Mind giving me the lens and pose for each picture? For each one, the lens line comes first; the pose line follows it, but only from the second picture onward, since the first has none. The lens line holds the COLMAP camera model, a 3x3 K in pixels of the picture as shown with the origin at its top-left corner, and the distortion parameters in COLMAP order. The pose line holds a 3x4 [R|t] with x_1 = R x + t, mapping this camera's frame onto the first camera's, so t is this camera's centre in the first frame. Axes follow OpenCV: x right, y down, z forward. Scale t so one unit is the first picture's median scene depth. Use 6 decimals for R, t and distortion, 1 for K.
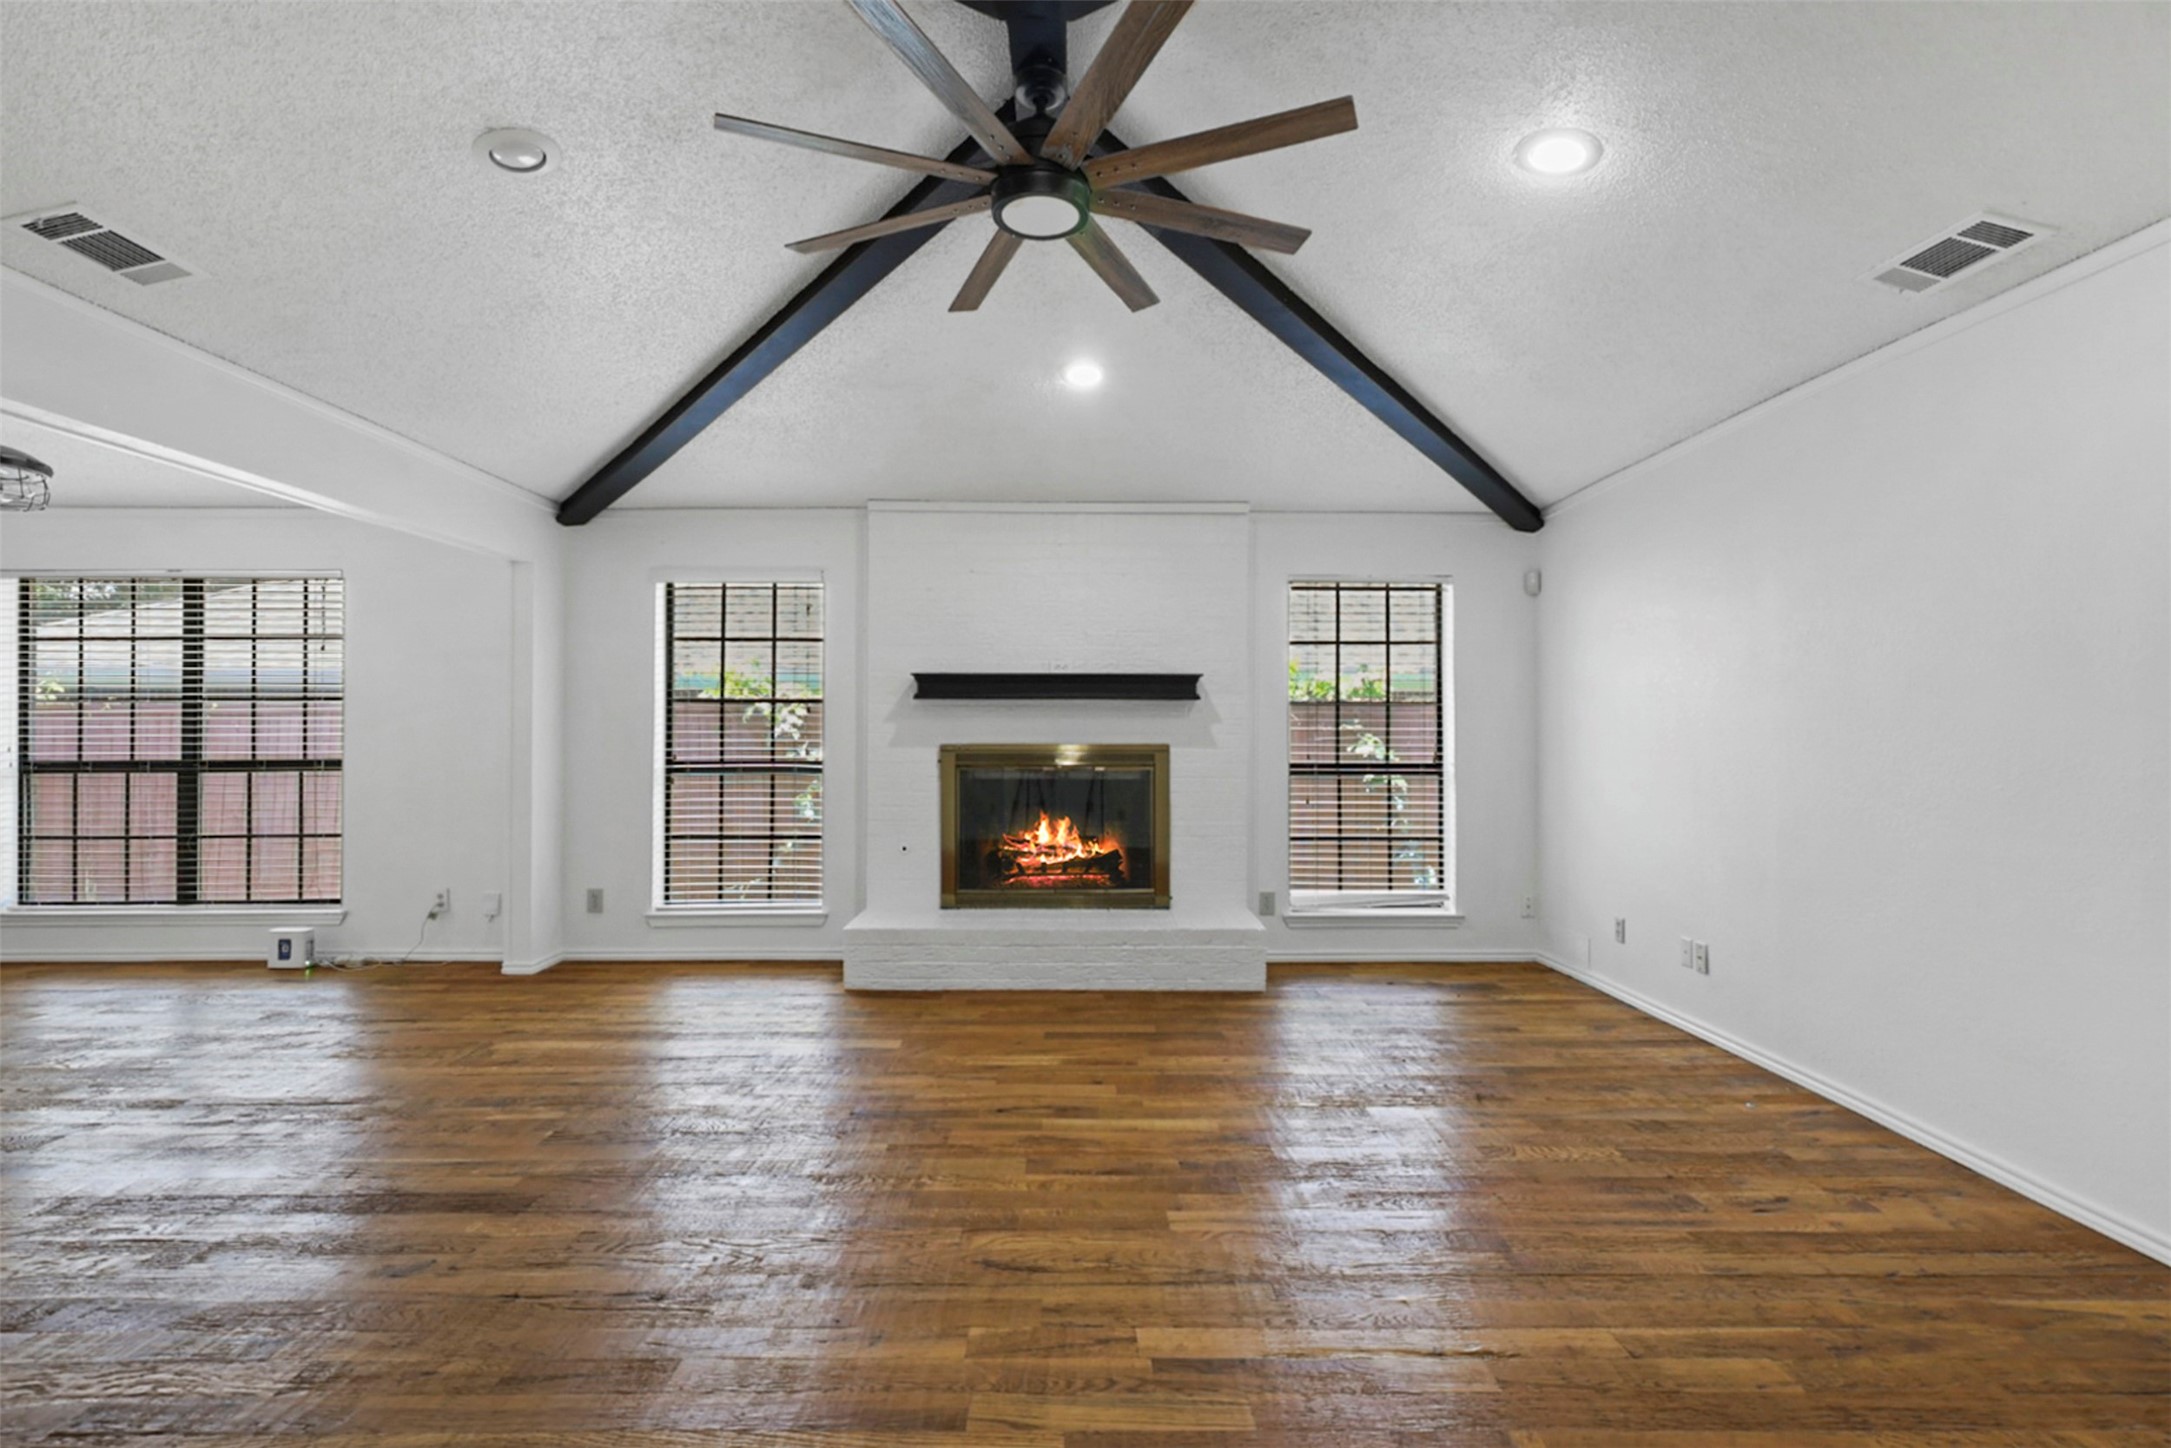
lens RADIAL K [[1033.2, 0, 1079.4], [0, 1033.2, 724.6], [0, 0, 1]] dist [-0.001599, 0.004263]
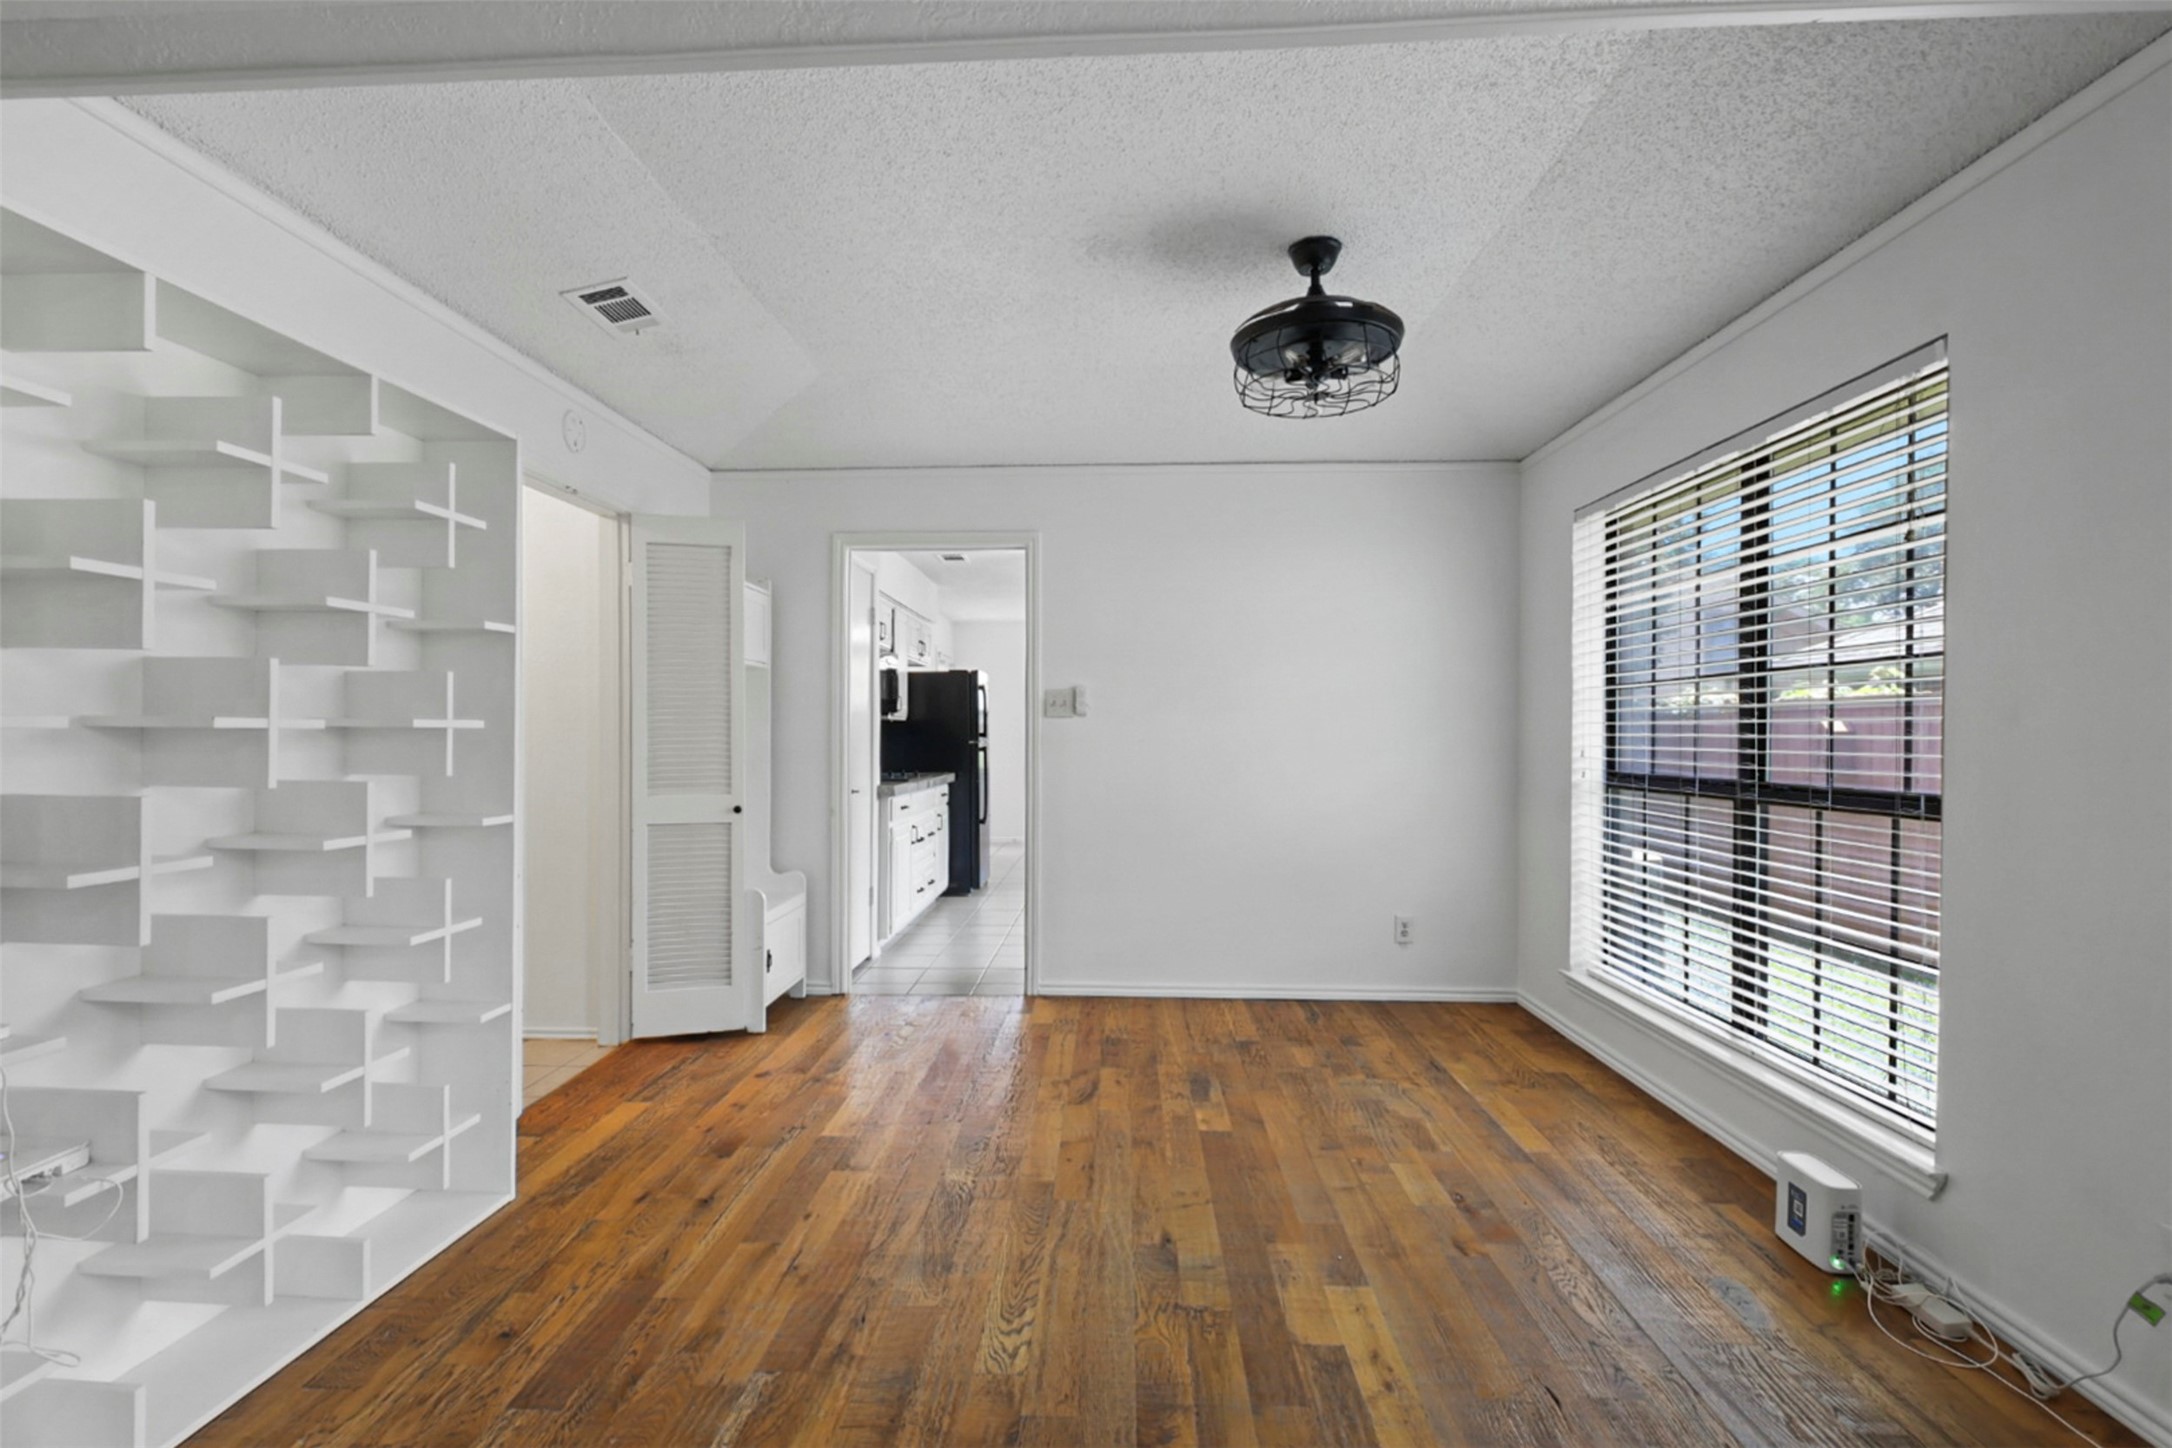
lens RADIAL K [[1033.7, 0, 1069.9], [0, 1033.7, 733.4], [0, 0, 1]] dist [-0.001599, 0.004263]
pose [[-0.064816, 0.000161, -0.997897, -0.285079], [-0.004719, 0.999989, 0.000468, 0.010603], [0.997886, 0.004739, -0.064814, 0.684972]]
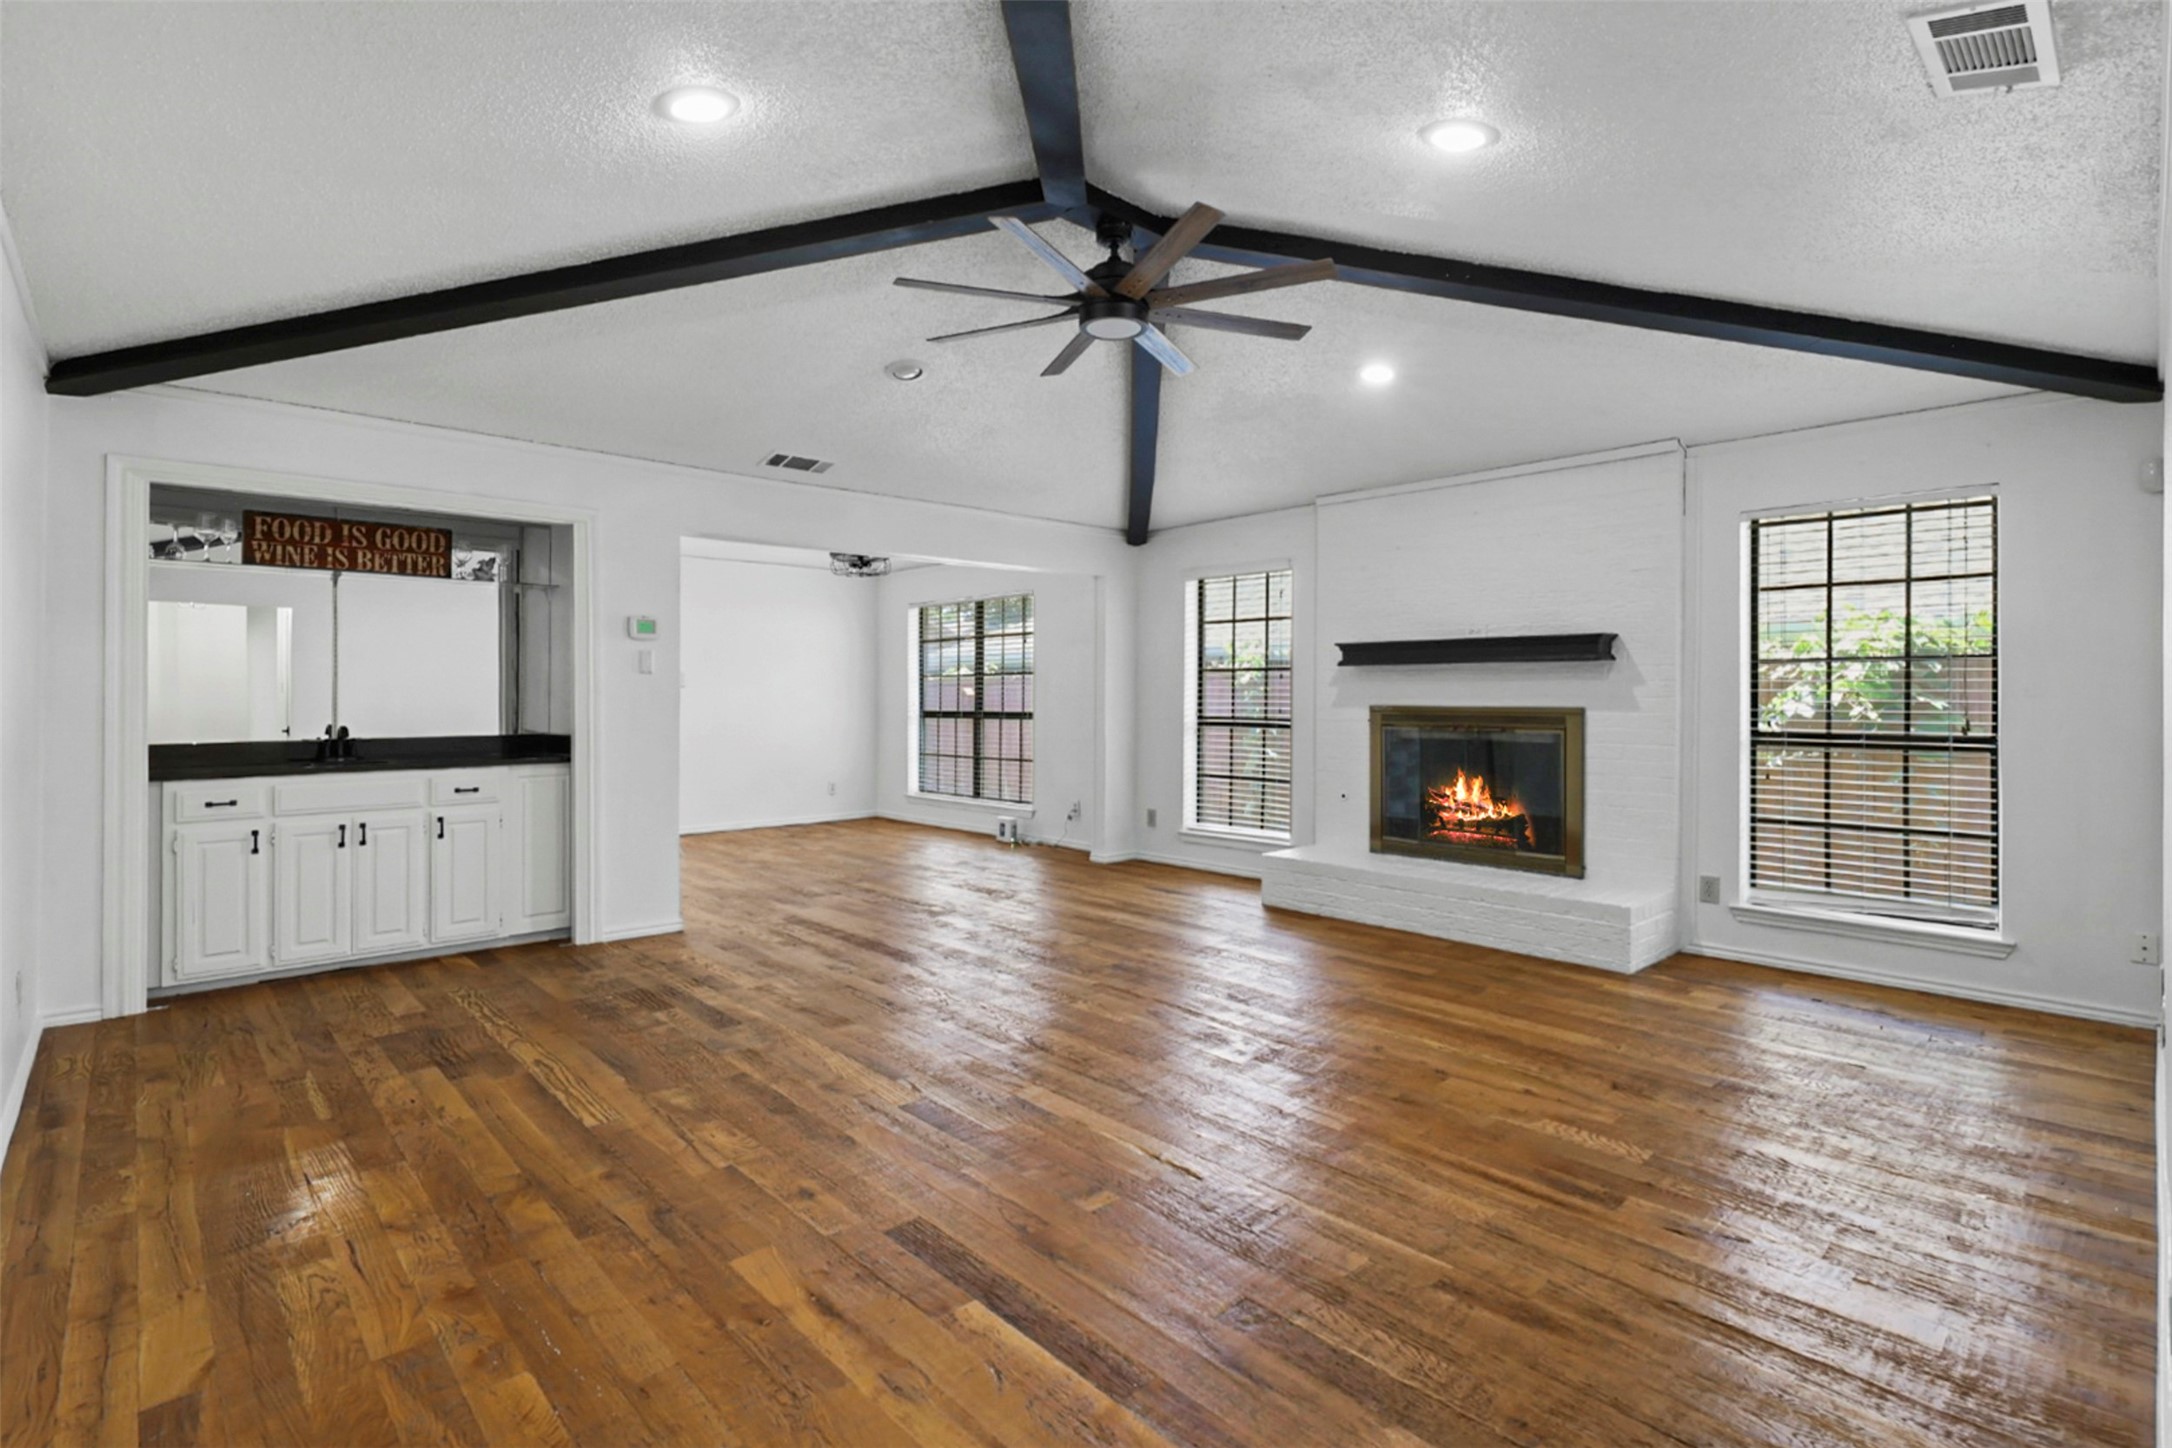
lens RADIAL K [[1033.7, 0, 1076.2], [0, 1033.7, 688.1], [0, 0, 1]] dist [-0.001599, 0.004263]
pose [[0.669599, -0.004309, -0.742710, 0.483095], [0.004469, 0.999988, -0.001772, 0.000880], [0.742709, -0.002132, 0.669611, 0.010258]]
